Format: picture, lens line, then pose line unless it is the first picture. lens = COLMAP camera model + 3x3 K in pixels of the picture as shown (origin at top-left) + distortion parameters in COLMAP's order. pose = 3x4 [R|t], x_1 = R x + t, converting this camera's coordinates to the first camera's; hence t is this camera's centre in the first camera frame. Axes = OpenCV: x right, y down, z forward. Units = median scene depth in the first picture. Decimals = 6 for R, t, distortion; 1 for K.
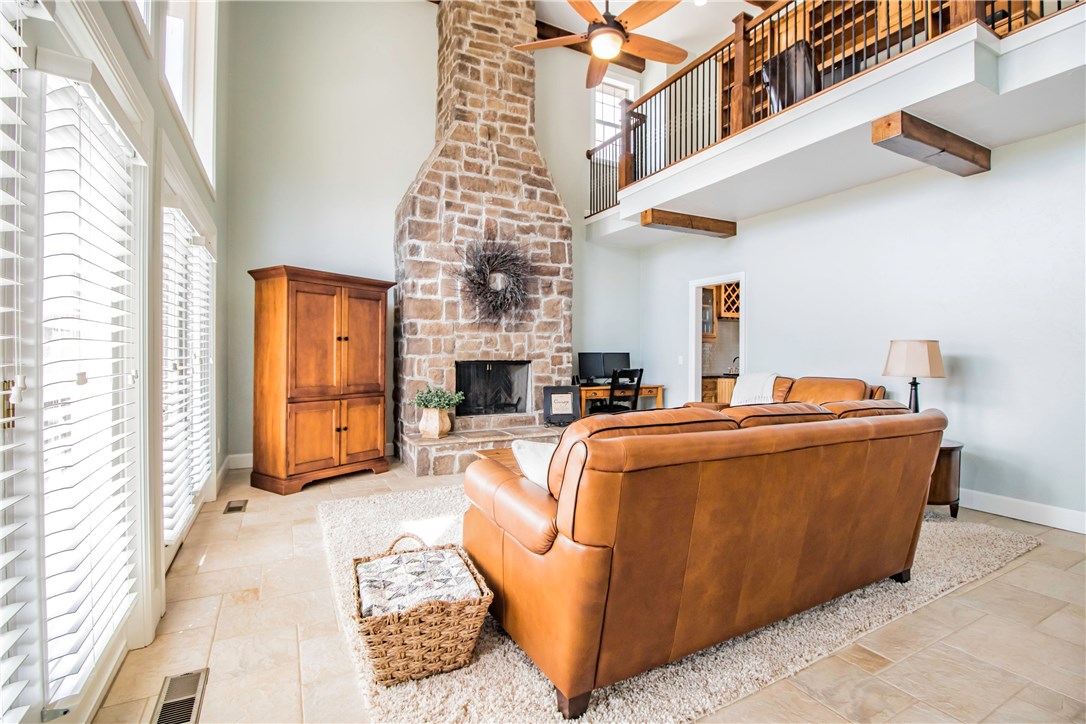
lens RADIAL K [[501.8, 0, 548.1], [0, 501.8, 358.0], [0, 0, 1]] dist [-0.009408, -0.000329]
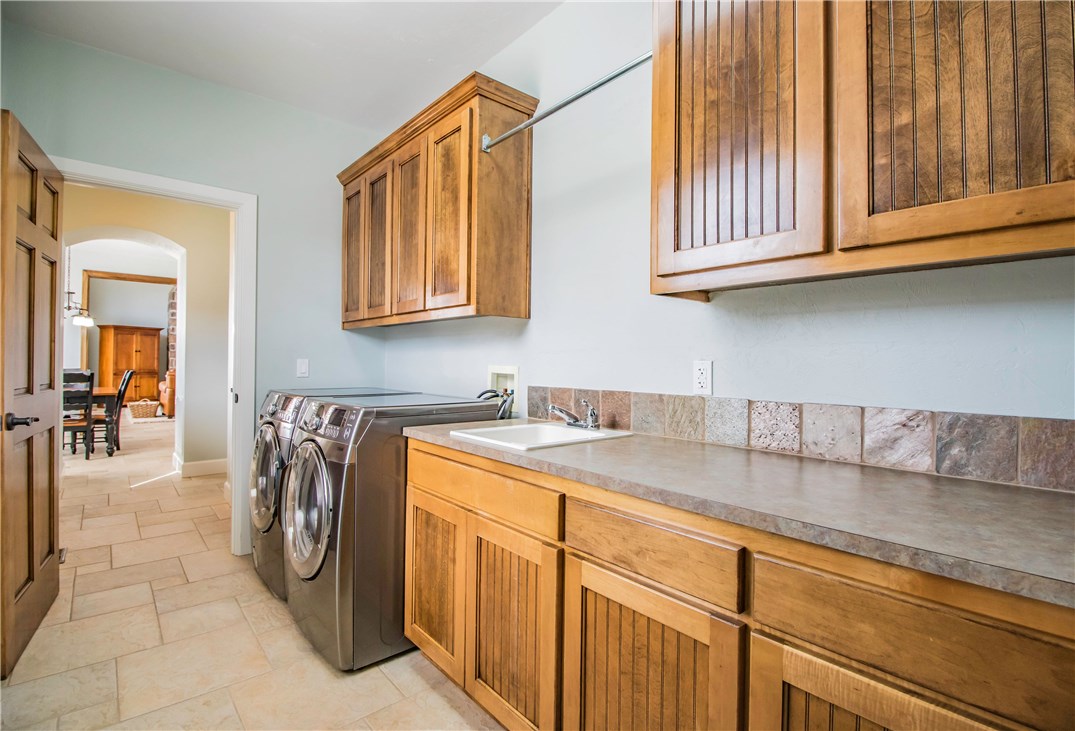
lens RADIAL K [[521.3, 0, 534.0], [0, 521.3, 363.3], [0, 0, 1]] dist [-0.005447, -0.000617]
pose [[0.977897, 0.006760, 0.208976, 1.031555], [-0.004342, 0.999918, -0.012025, 0.047250], [-0.209040, 0.010852, 0.977847, -2.051776]]
